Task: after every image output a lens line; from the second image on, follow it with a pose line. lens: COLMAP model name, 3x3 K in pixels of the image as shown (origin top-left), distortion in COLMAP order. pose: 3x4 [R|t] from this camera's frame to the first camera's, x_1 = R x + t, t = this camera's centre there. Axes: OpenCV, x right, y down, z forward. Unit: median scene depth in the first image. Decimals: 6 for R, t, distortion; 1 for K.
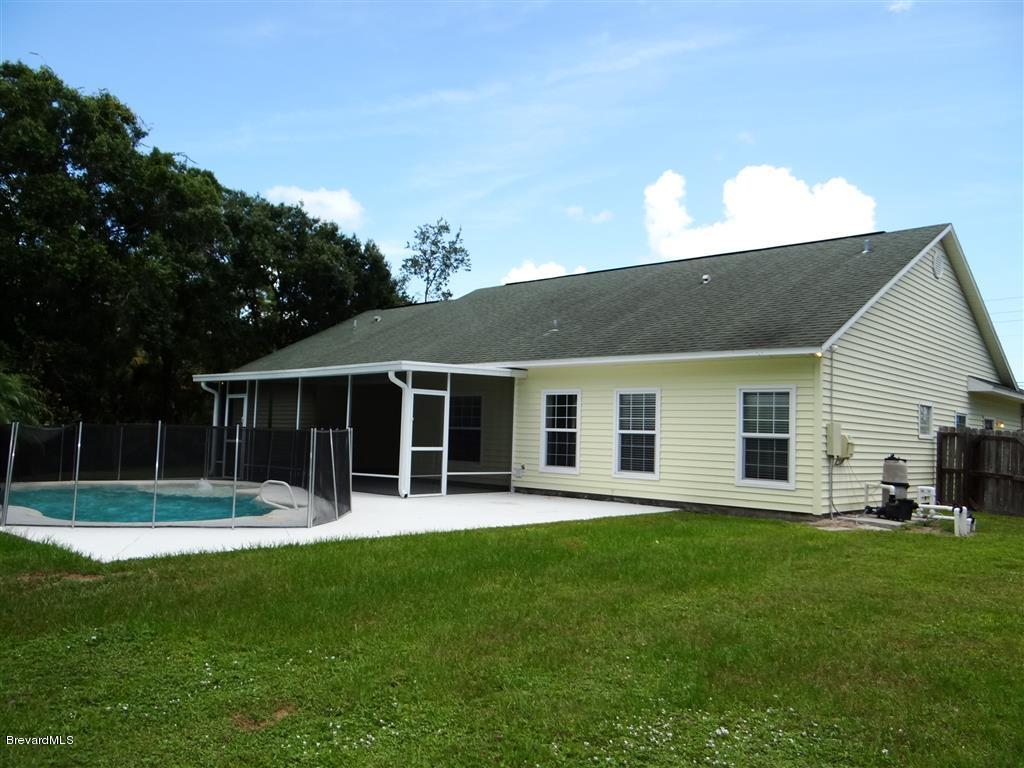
lens RADIAL K [[810.1, 0, 510.9], [0, 810.1, 384.6], [0, 0, 1]] dist [0.000614, 0.000988]
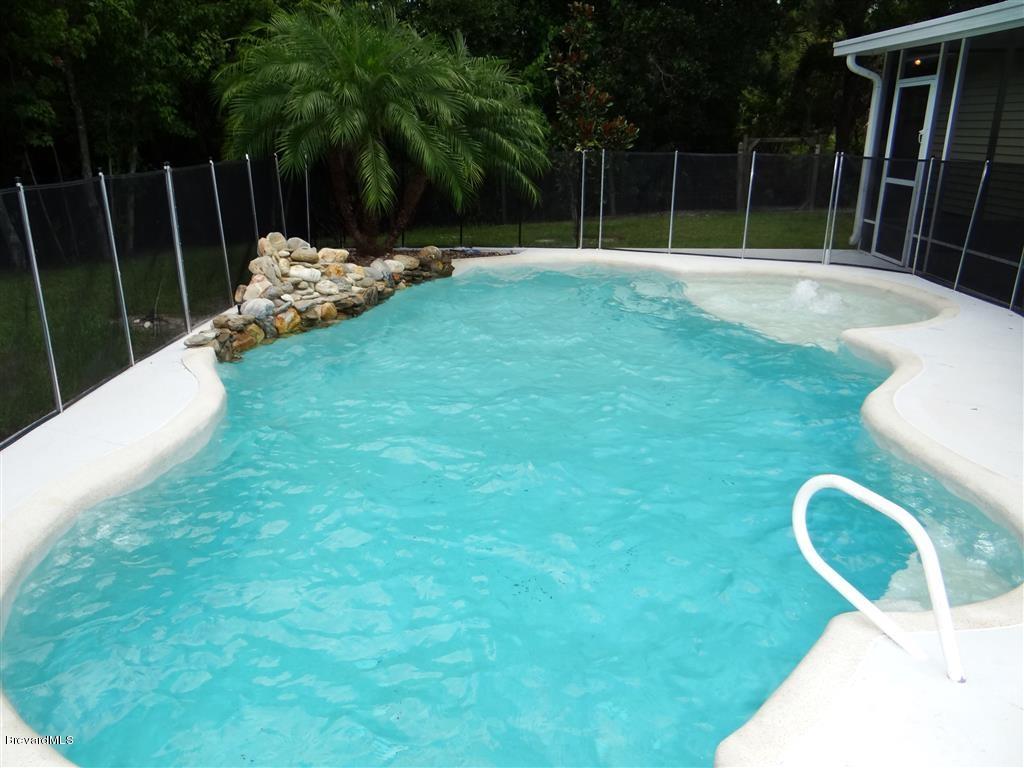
lens RADIAL K [[810.1, 0, 509.6], [0, 810.1, 383.5], [0, 0, 1]] dist [0.000614, 0.000988]
pose [[0.682810, 0.207097, -0.700629, -0.138269], [0.052492, 0.942598, 0.329777, 0.011403], [0.728708, -0.261952, 0.632745, 0.493060]]
